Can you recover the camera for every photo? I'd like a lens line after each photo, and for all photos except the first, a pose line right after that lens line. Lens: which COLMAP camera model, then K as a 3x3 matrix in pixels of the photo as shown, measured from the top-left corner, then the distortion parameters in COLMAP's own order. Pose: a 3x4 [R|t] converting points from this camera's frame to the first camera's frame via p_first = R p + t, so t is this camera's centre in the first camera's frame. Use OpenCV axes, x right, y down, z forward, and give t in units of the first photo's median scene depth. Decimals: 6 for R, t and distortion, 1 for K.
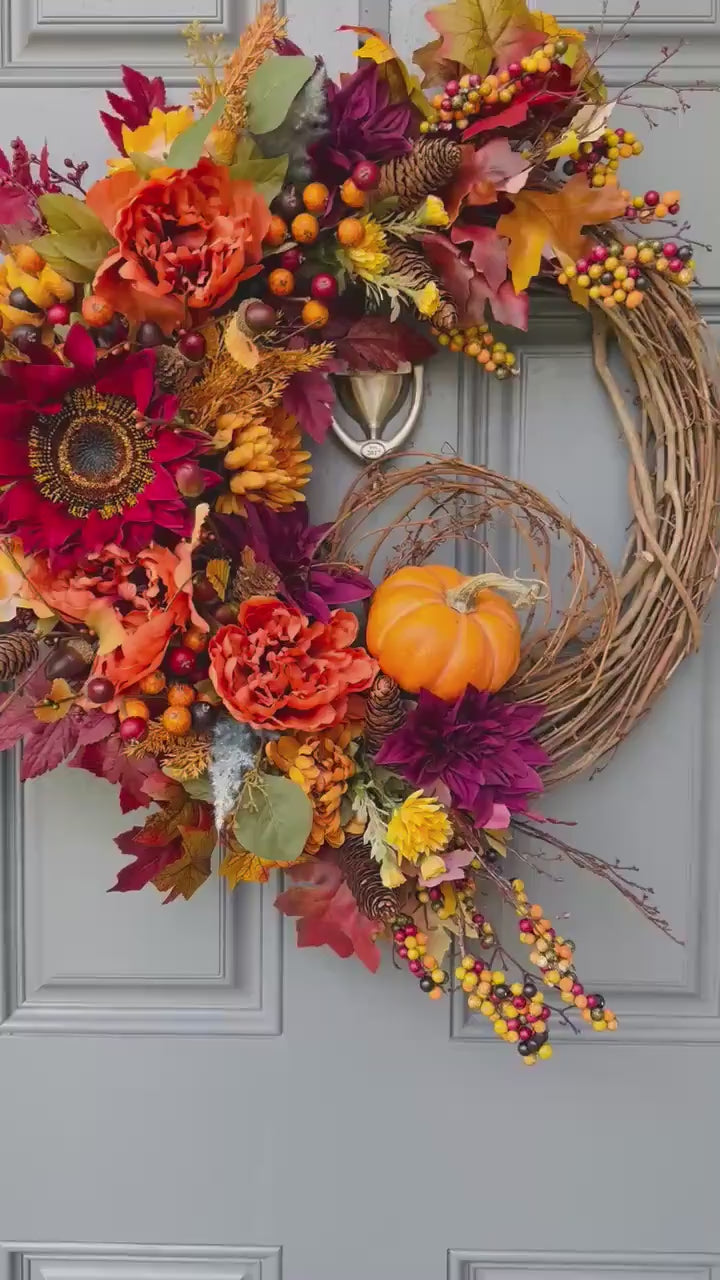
lens RADIAL K [[986.5, 0, 359.4], [0, 986.5, 632.6], [0, 0, 1]] dist [0.047537, 0.000308]
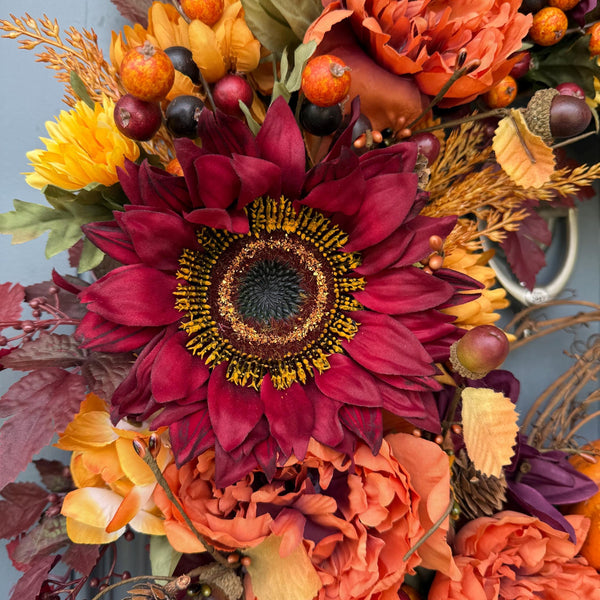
lens RADIAL K [[568.9, 0, 297.0], [0, 568.9, 294.3], [0, 0, 1]] dist [0.073895, -0.169163]
pose [[0.985564, 0.048987, 0.162063, -0.305271], [-0.025395, 0.989169, -0.144564, -0.120785], [-0.167389, 0.138362, 0.976134, 0.599261]]
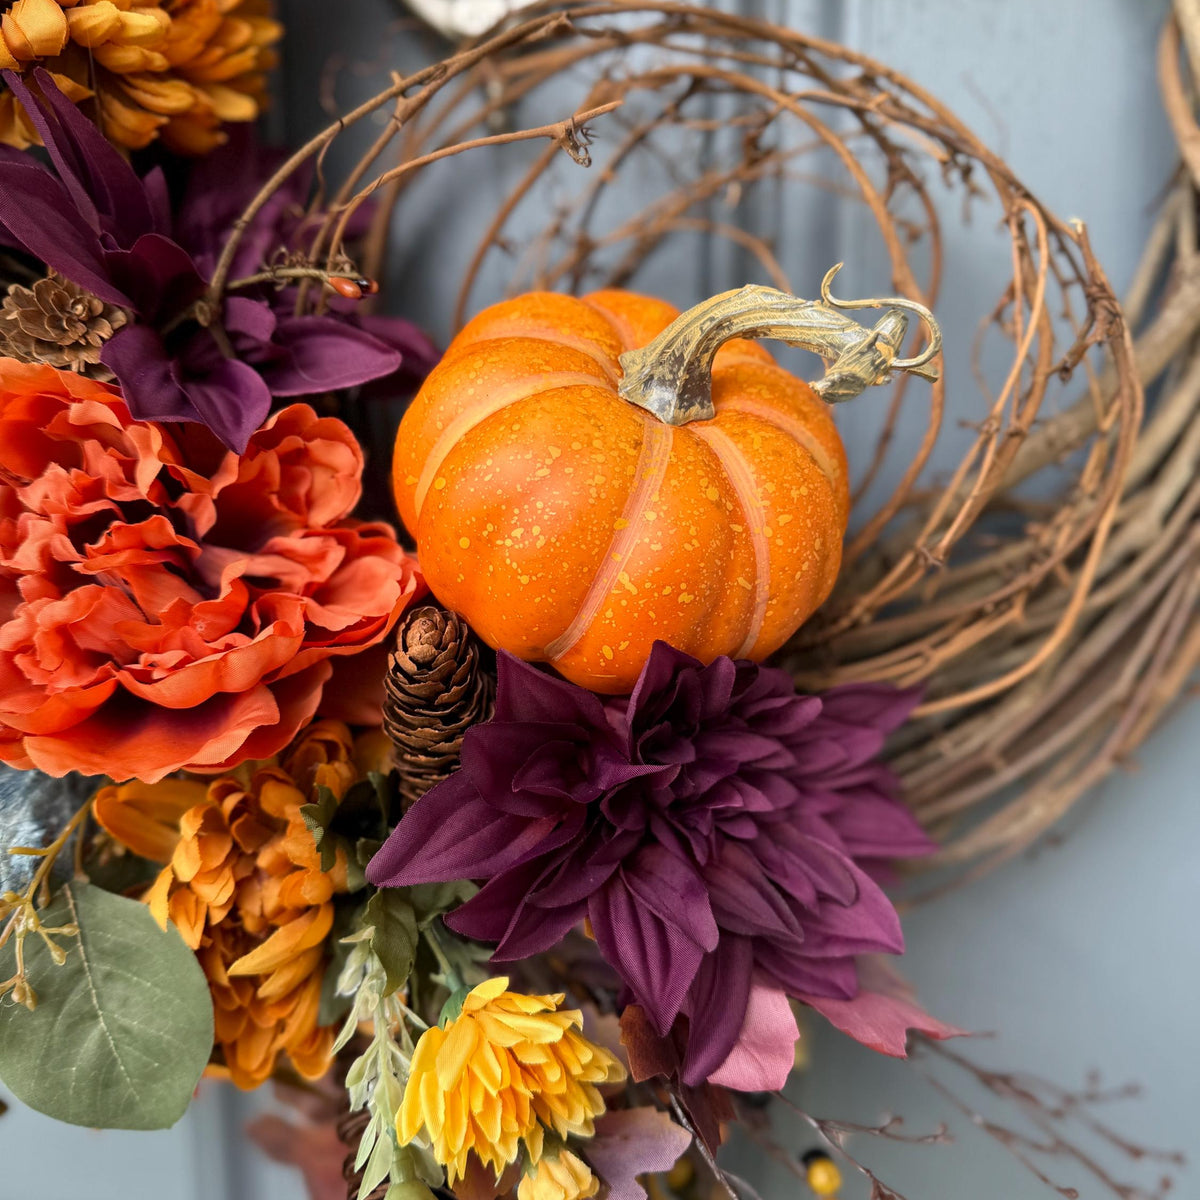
lens RADIAL K [[1137.7, 0, 594.1], [0, 1137.7, 588.7], [0, 0, 1]] dist [0.073895, -0.169163]
pose [[0.995585, 0.010098, -0.093315, 0.118187], [-0.003246, 0.997305, 0.073289, 0.008741], [0.093804, -0.072663, 0.992936, 0.622235]]
